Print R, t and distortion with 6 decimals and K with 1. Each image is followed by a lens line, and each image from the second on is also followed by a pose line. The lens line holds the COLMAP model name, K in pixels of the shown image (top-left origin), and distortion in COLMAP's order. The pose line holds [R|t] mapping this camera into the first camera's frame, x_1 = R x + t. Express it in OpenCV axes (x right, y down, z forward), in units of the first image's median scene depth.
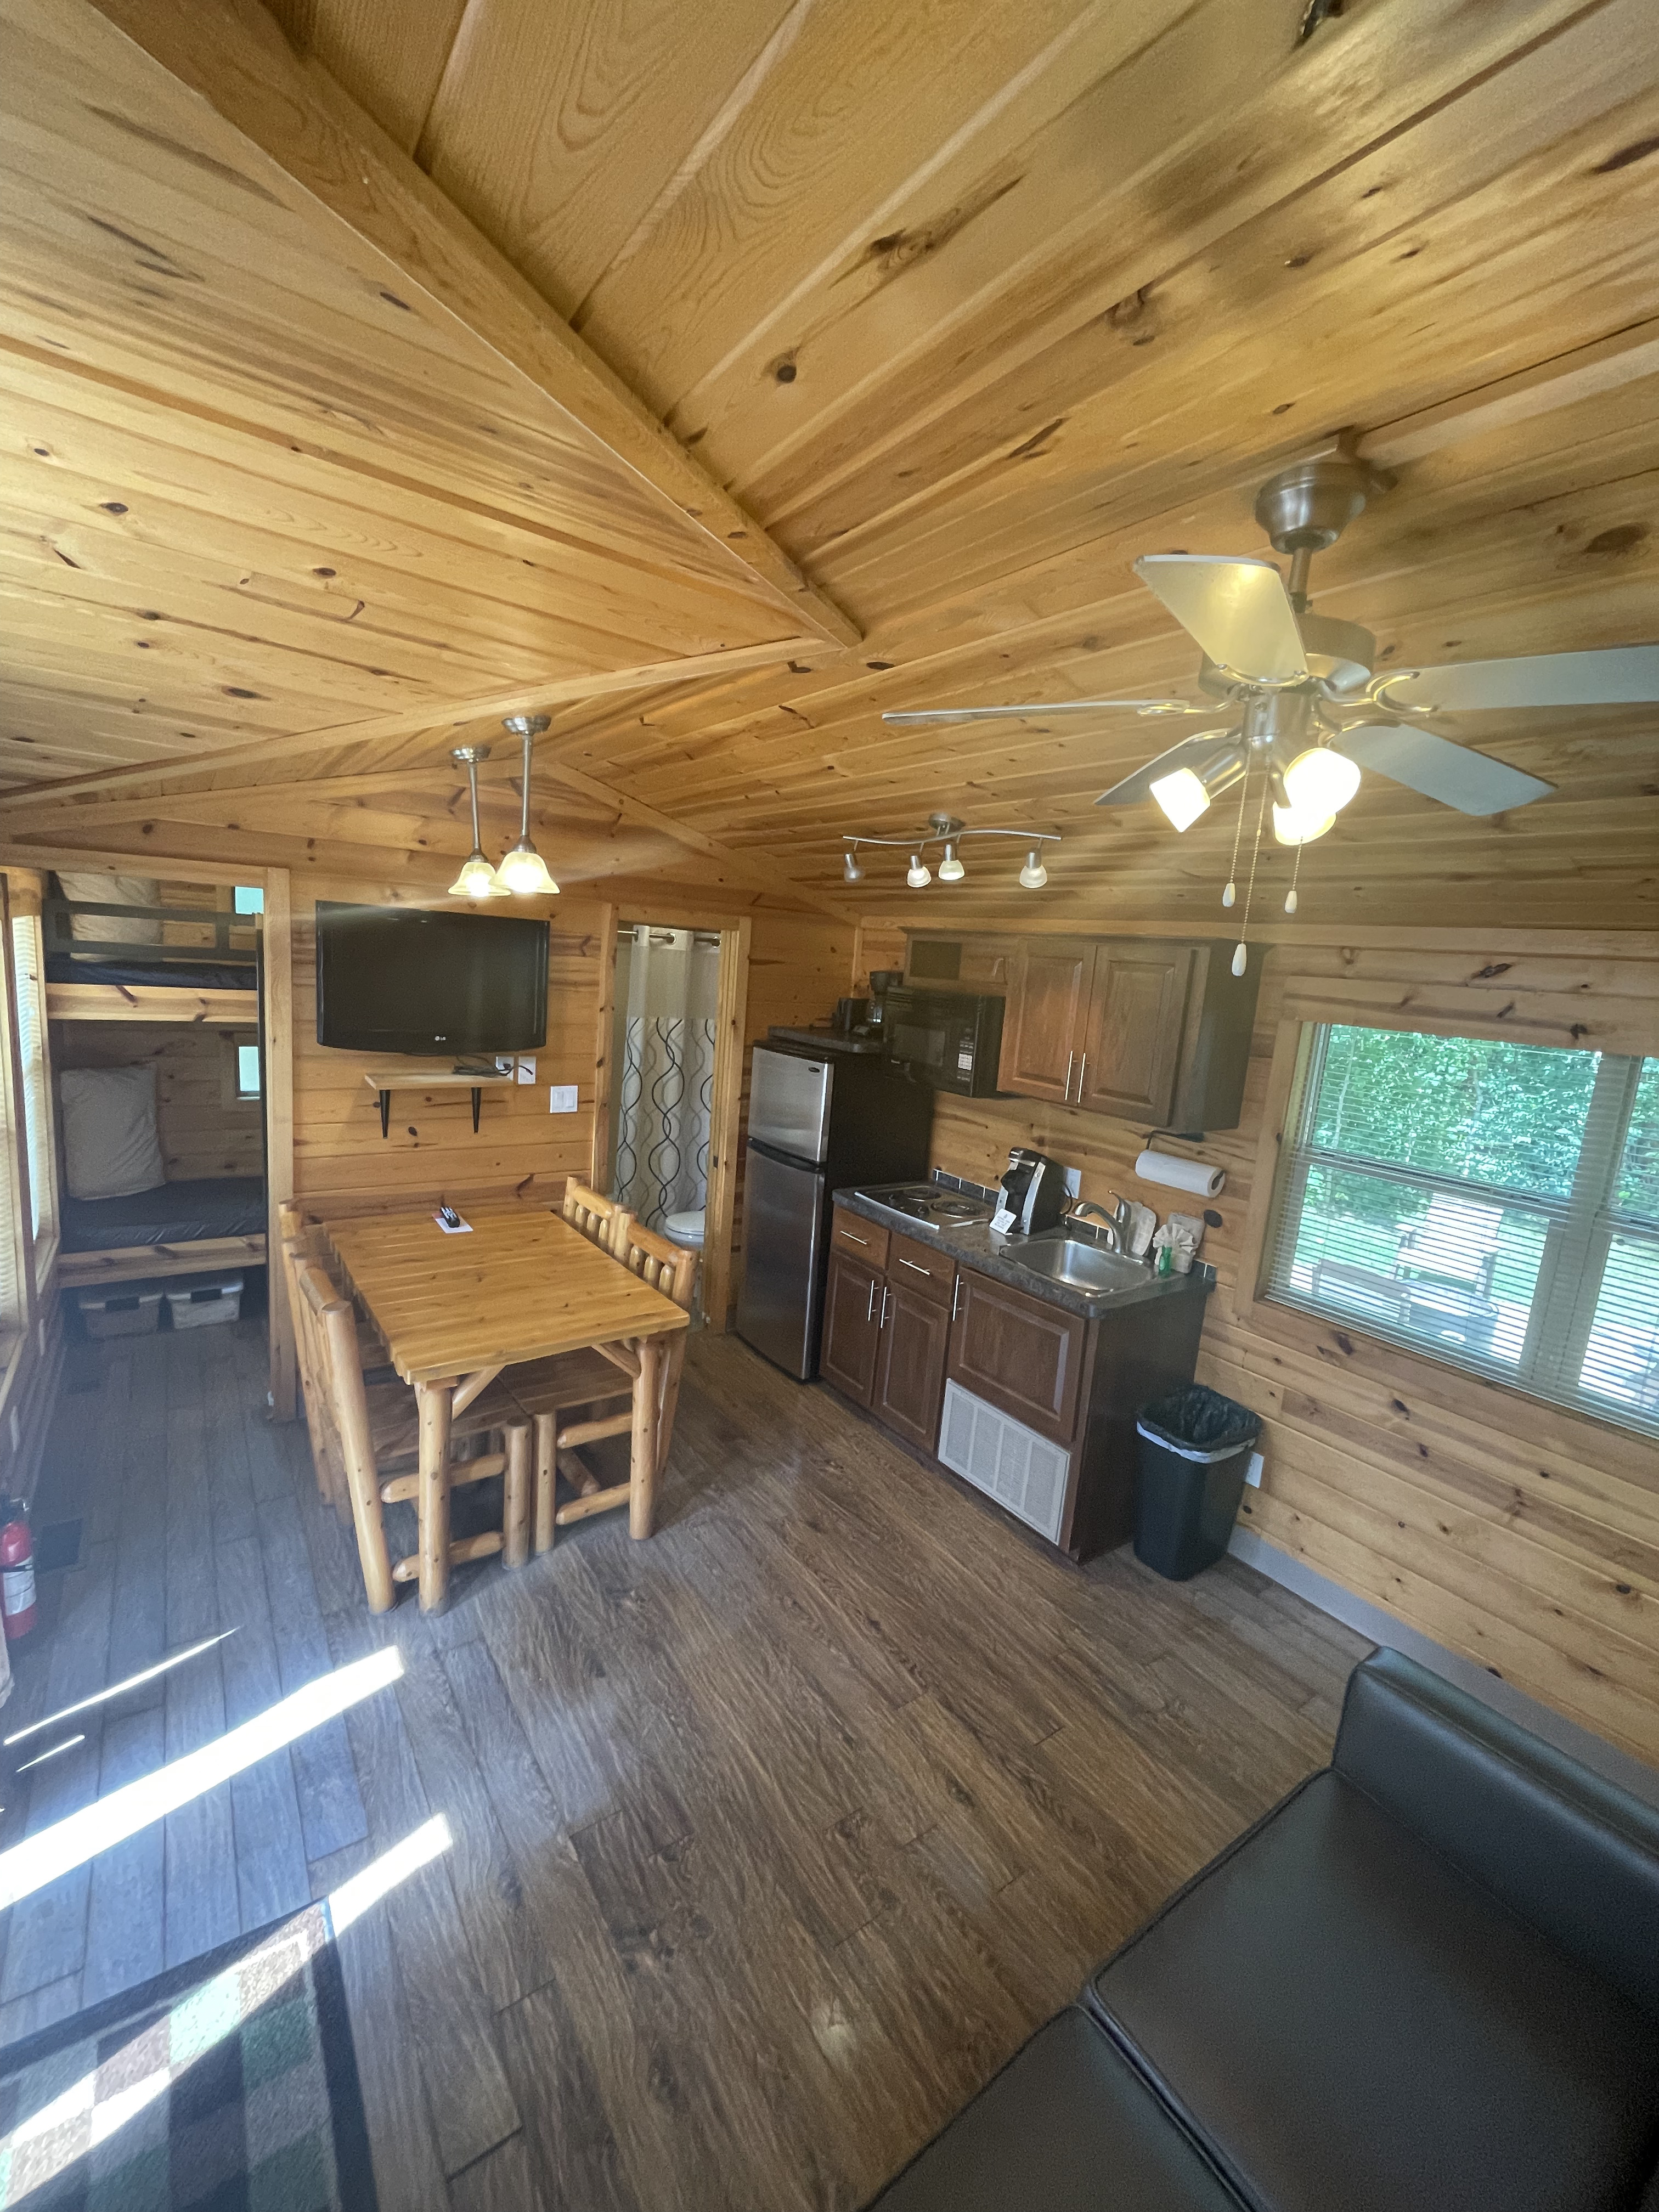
lens RADIAL K [[897.3, 0, 842.5], [0, 897.3, 1103.1], [0, 0, 1]] dist [0.002541, 0.000261]
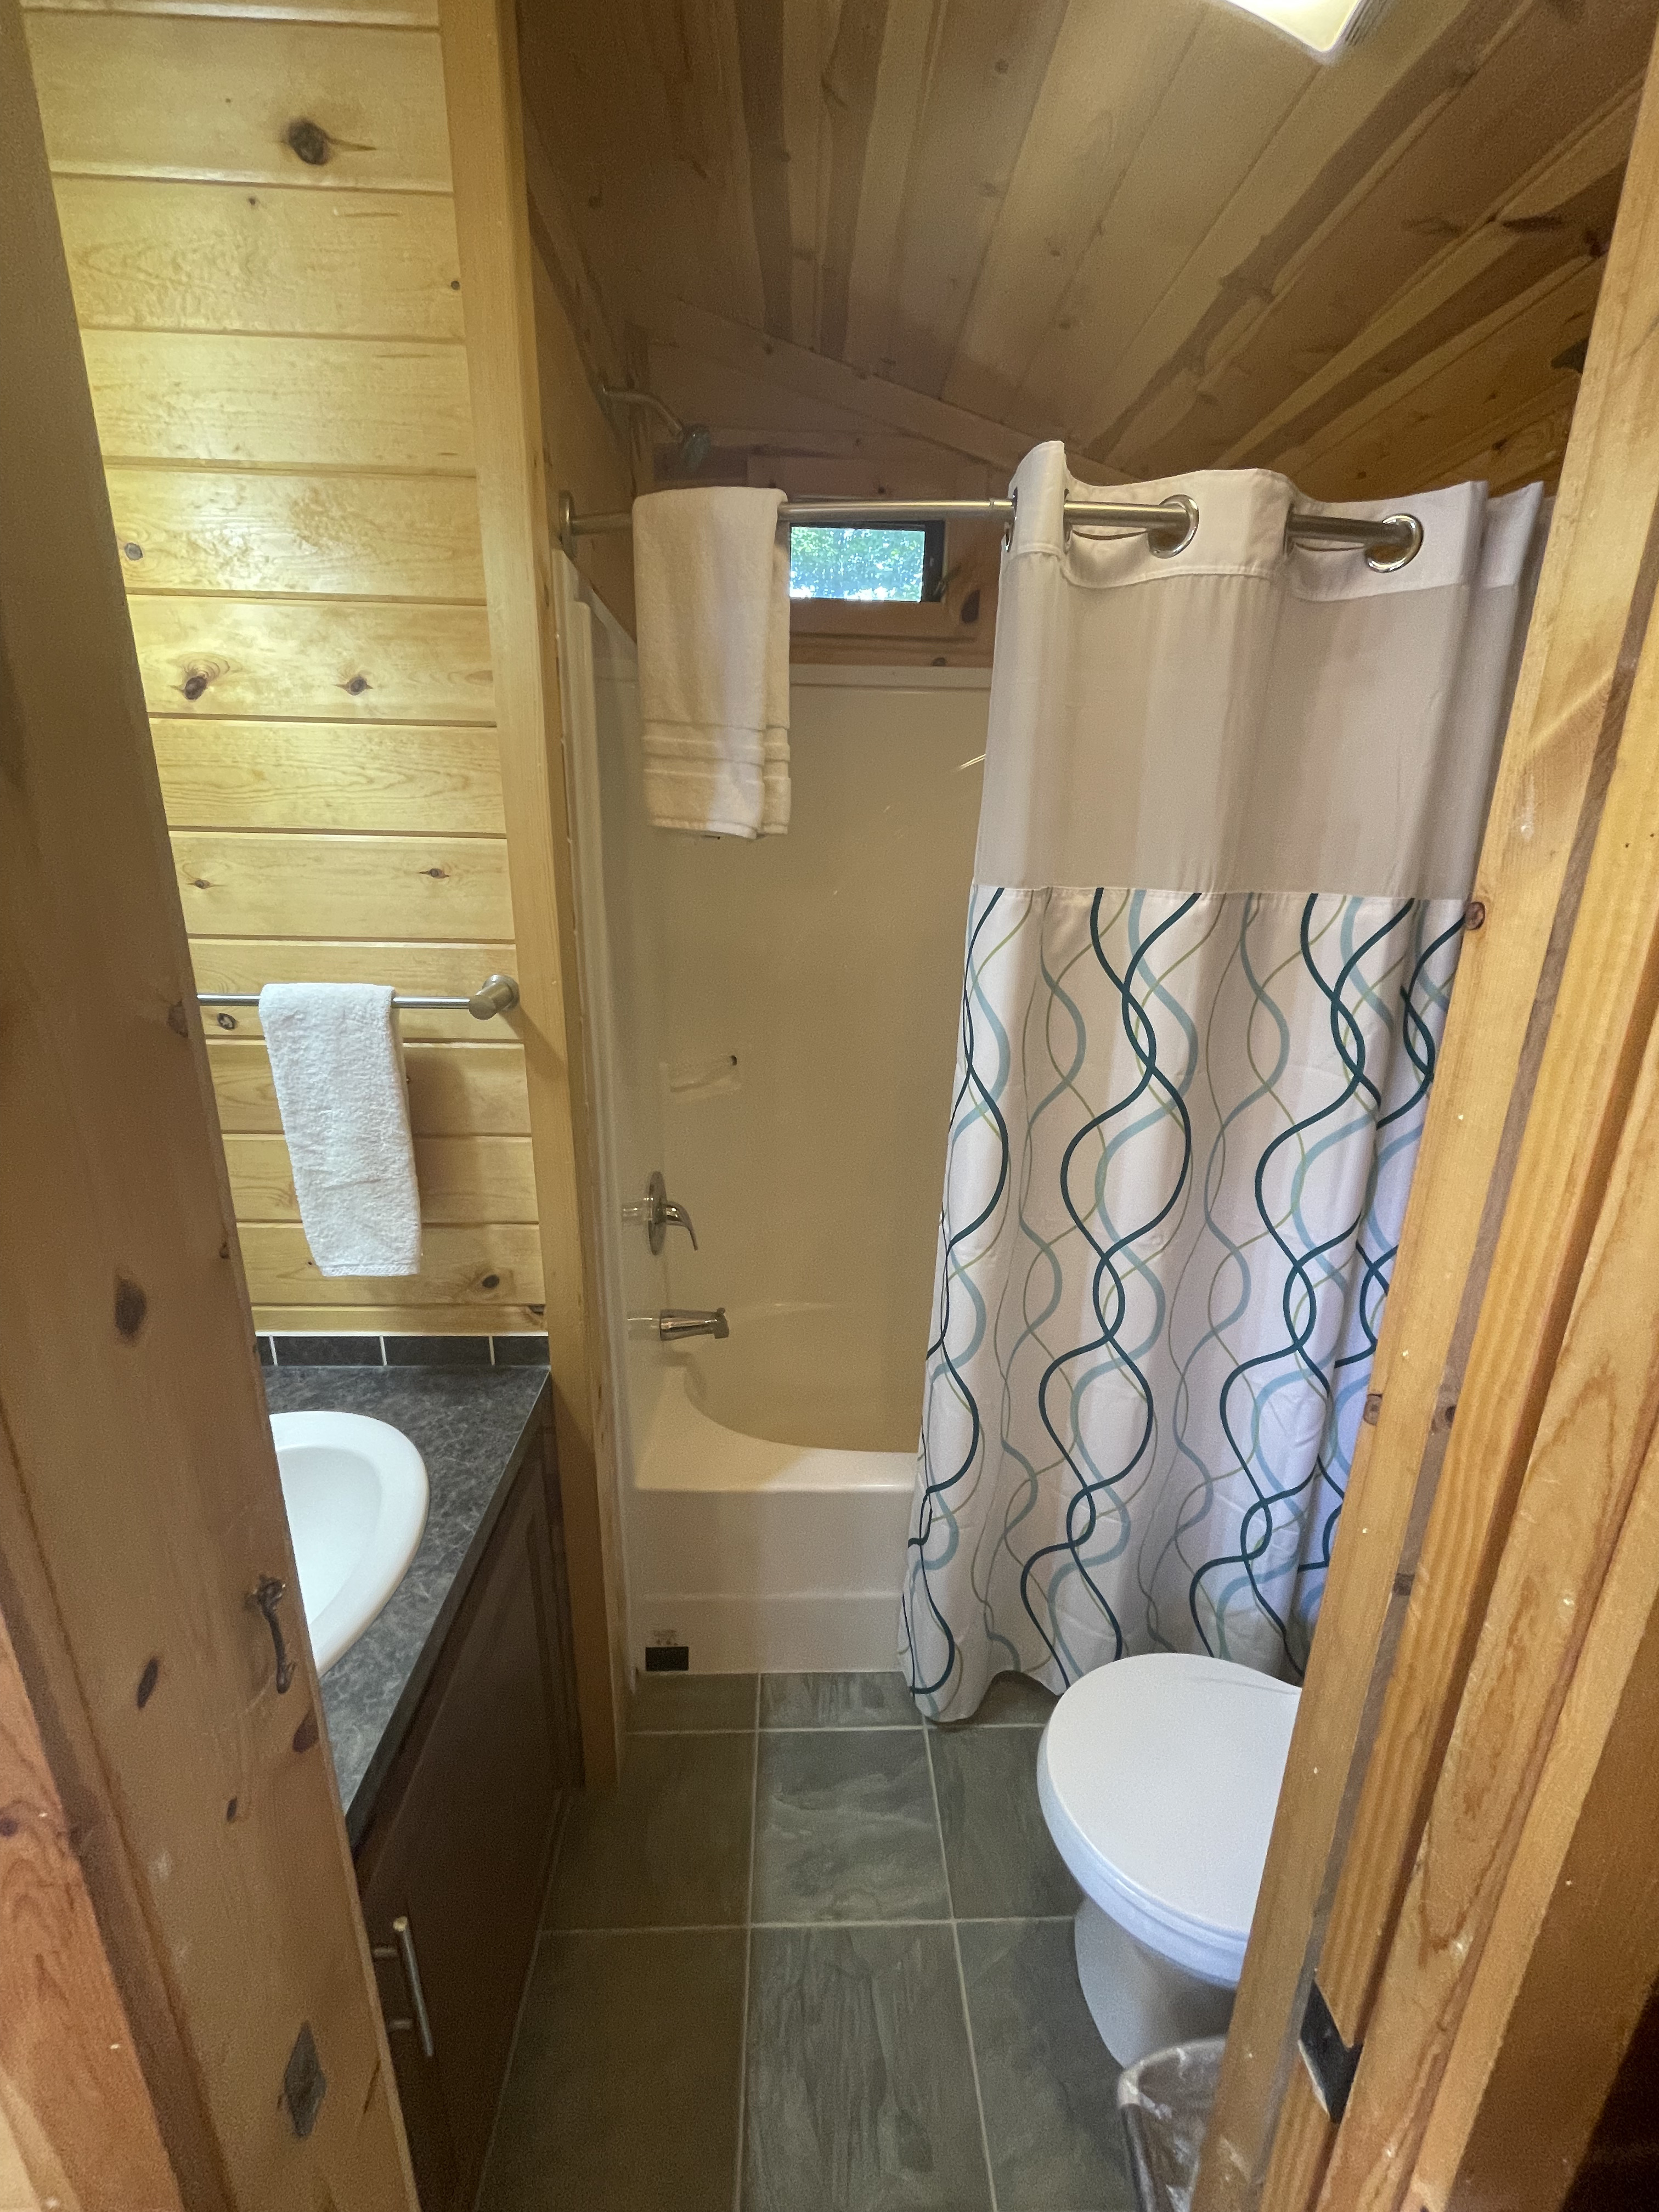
lens RADIAL K [[897.3, 0, 824.3], [0, 897.3, 1103.9], [0, 0, 1]] dist [0.002541, 0.000261]
pose [[0.823288, 0.097944, -0.559109, -0.145813], [-0.037481, 0.992231, 0.118627, -0.074347], [0.566384, -0.076709, 0.820564, 0.885553]]
